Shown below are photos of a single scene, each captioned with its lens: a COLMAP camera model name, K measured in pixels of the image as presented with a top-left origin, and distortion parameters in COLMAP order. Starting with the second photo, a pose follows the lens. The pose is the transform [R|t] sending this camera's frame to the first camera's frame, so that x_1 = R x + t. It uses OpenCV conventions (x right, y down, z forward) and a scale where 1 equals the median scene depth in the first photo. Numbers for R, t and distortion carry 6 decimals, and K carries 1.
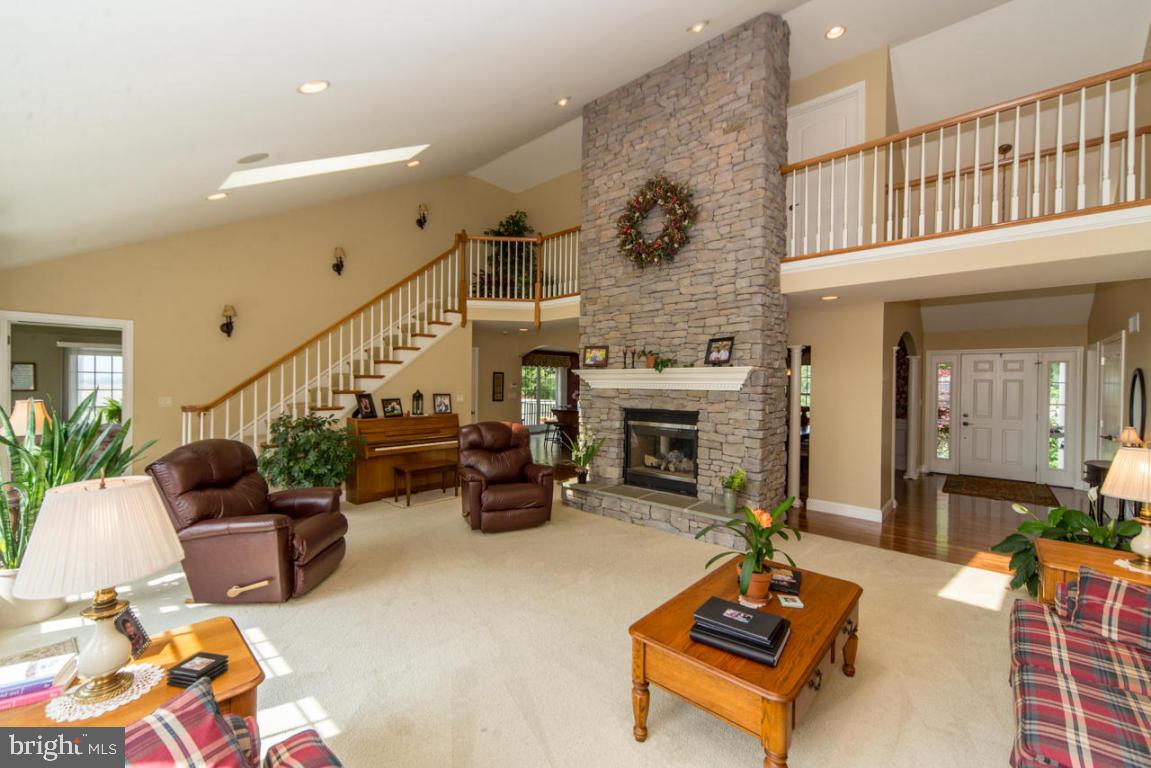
lens RADIAL K [[469.3, 0, 566.3], [0, 469.3, 383.4], [0, 0, 1]] dist [0.011069, 0.000067]
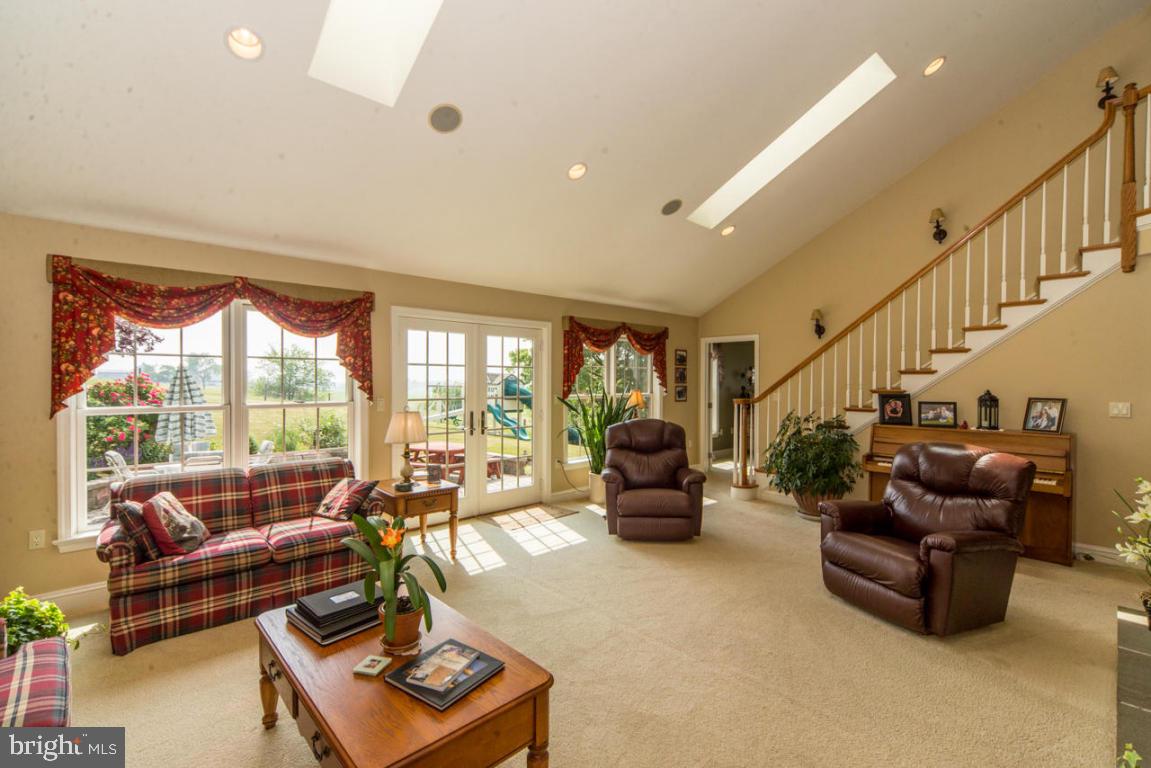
lens RADIAL K [[505.8, 0, 569.9], [0, 505.8, 389.0], [0, 0, 1]] dist [0.003305, 0.000119]
pose [[-0.086339, 0.009115, -0.996224, 0.447680], [-0.000077, 0.999958, 0.009156, 0.005271], [0.996266, 0.000868, -0.086335, 0.494932]]
